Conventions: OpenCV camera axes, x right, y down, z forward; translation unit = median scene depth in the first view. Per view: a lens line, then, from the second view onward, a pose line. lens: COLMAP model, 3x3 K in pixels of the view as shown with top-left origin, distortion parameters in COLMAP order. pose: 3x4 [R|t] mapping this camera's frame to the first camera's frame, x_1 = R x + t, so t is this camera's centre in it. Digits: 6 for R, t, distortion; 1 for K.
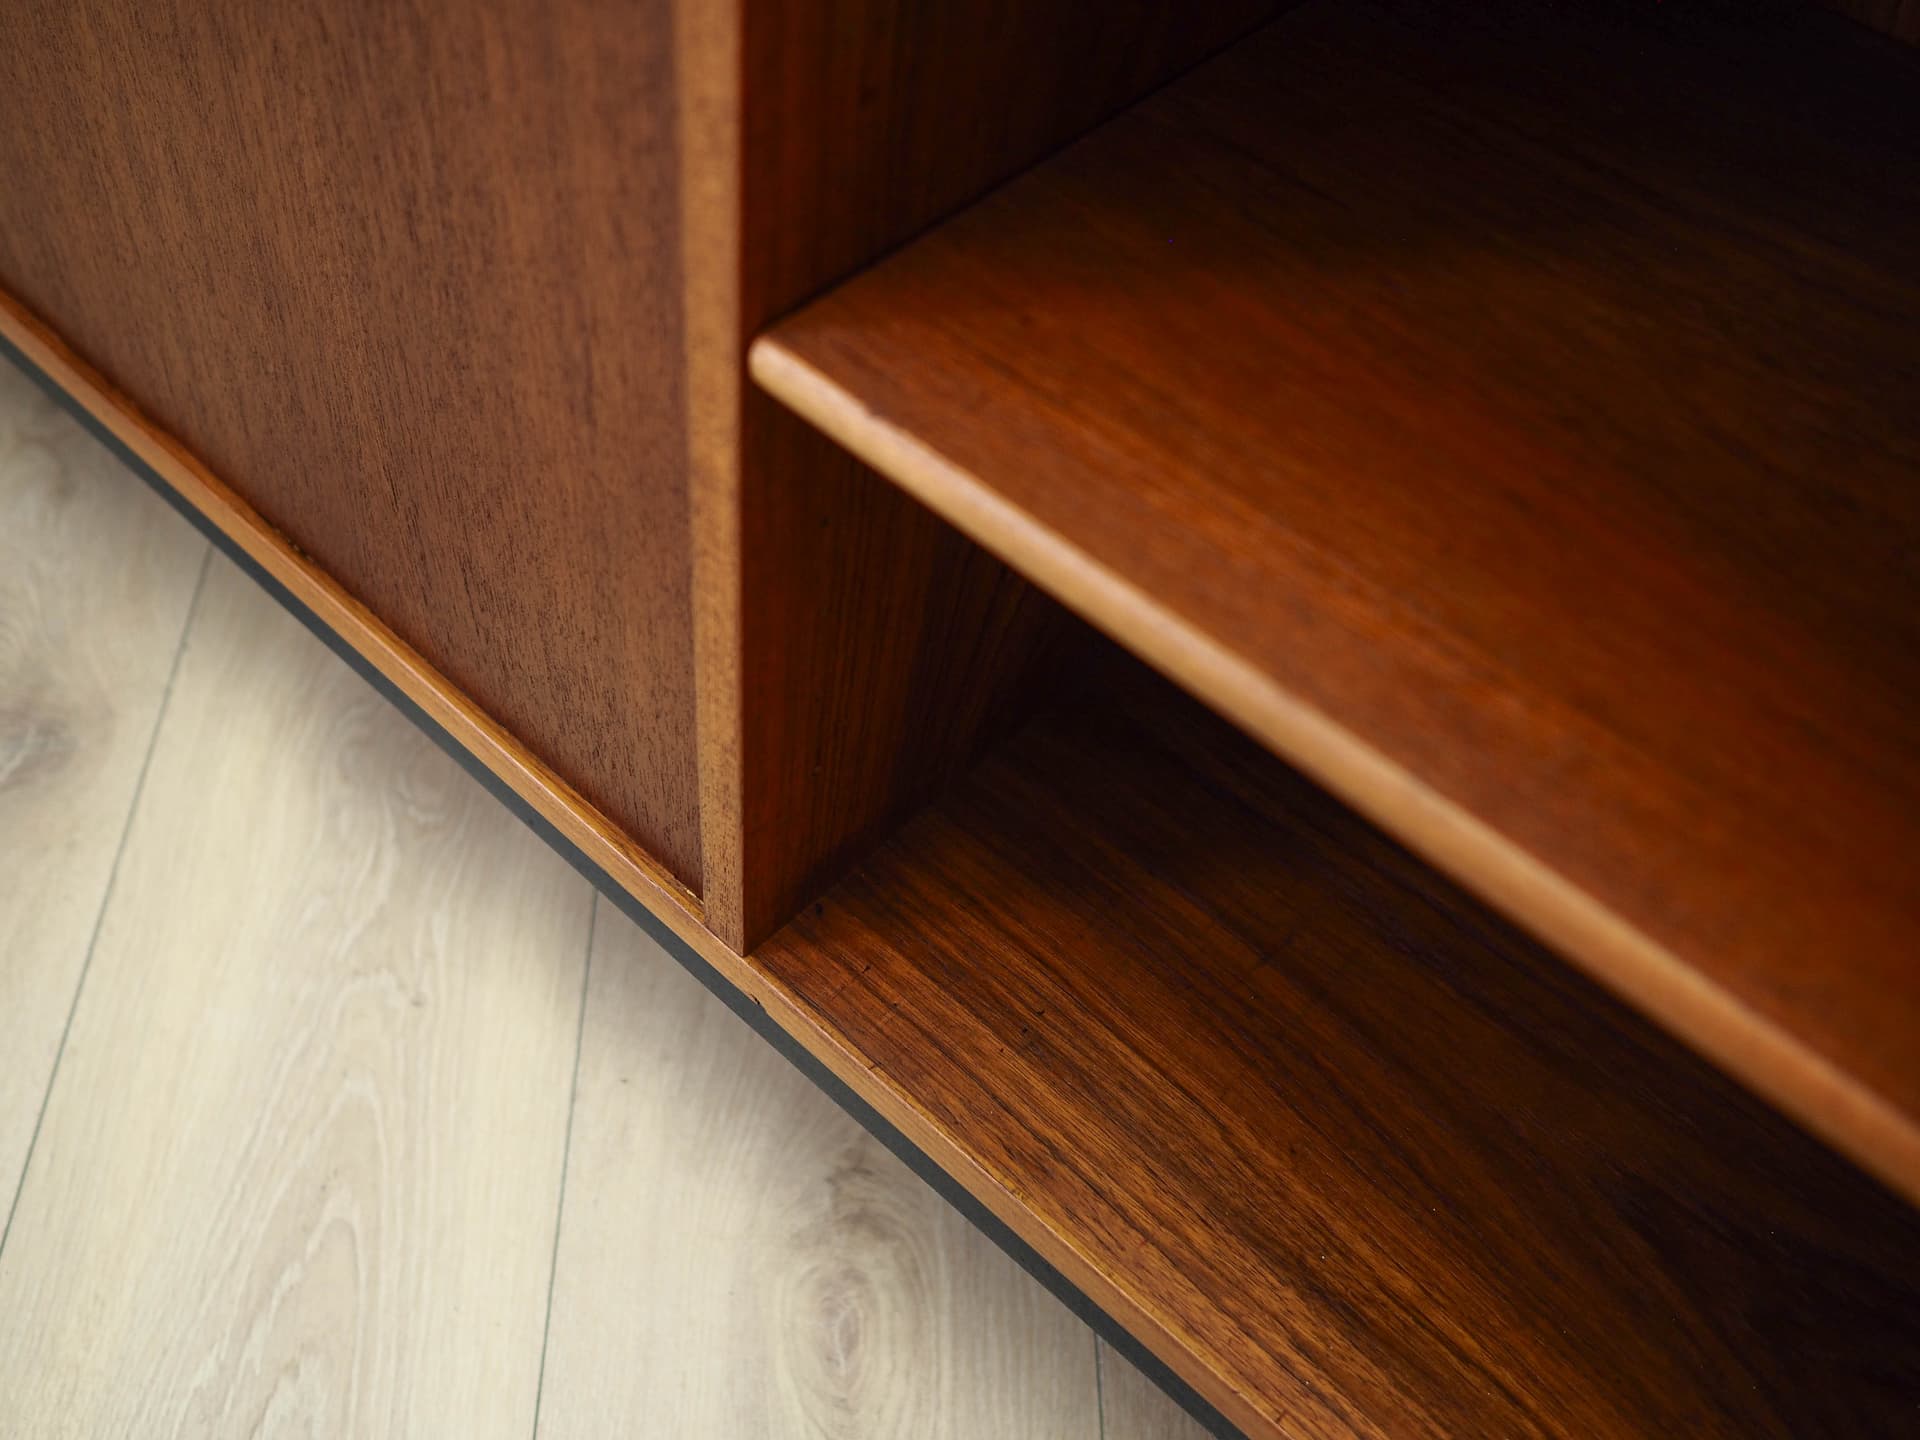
lens RADIAL K [[1882.1, 0, 960.0], [0, 1882.1, 720.0], [0, 0, 1]] dist [-0.035774, -0.000513]
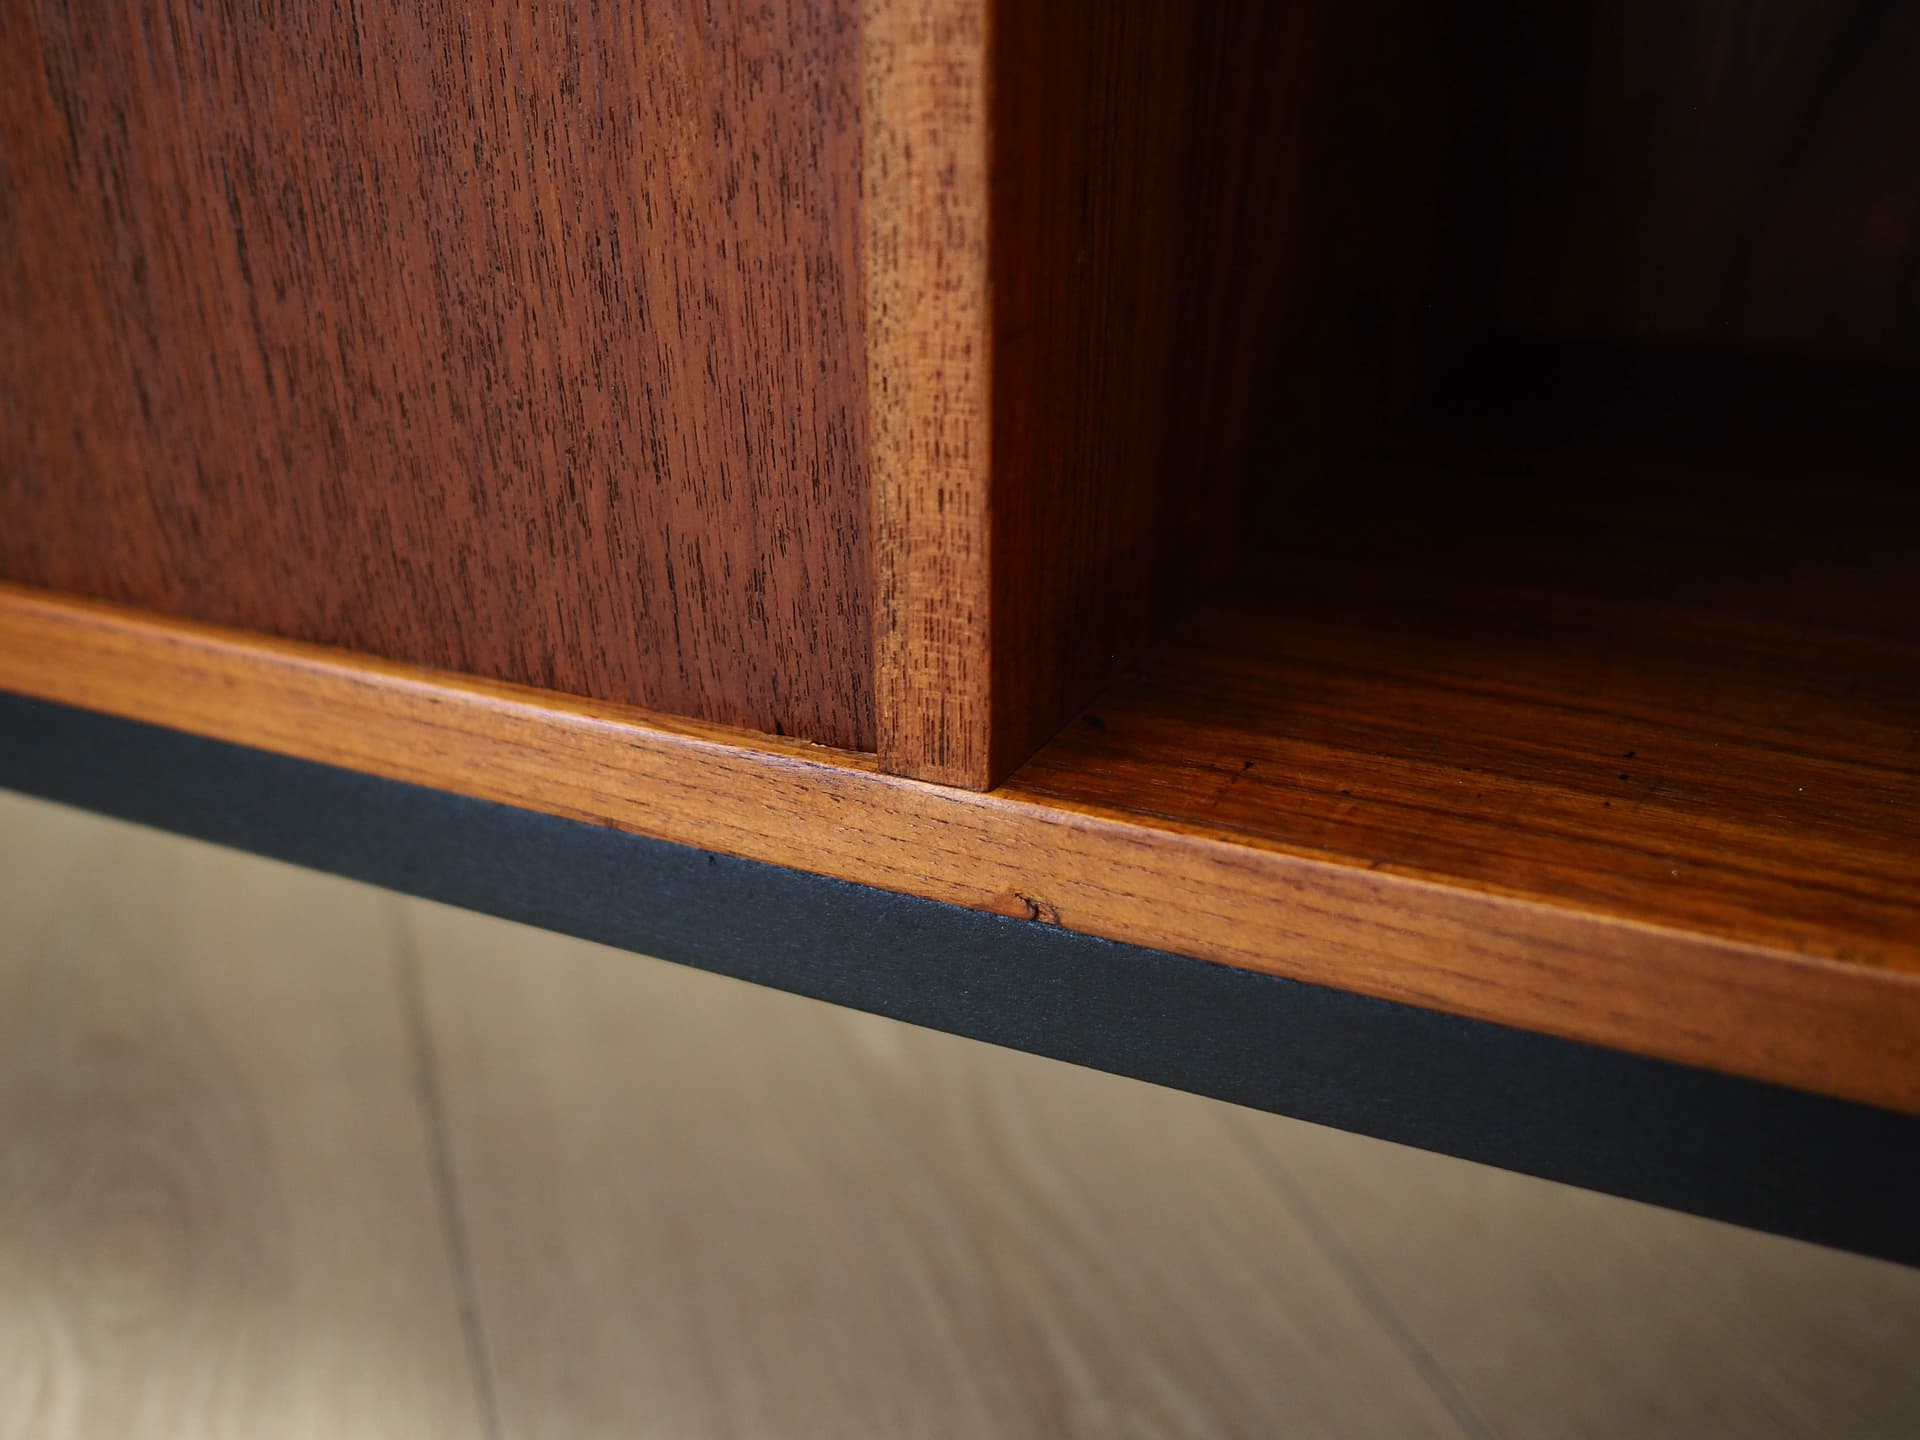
lens RADIAL K [[2155.3, 0, 954.4], [0, 2155.3, 757.7], [0, 0, 1]] dist [-0.048720, 0.000510]
pose [[0.957510, -0.200270, 0.207526, -0.238785], [0.268333, 0.882367, -0.386557, 0.330957], [-0.105698, 0.425818, 0.898614, 0.559321]]
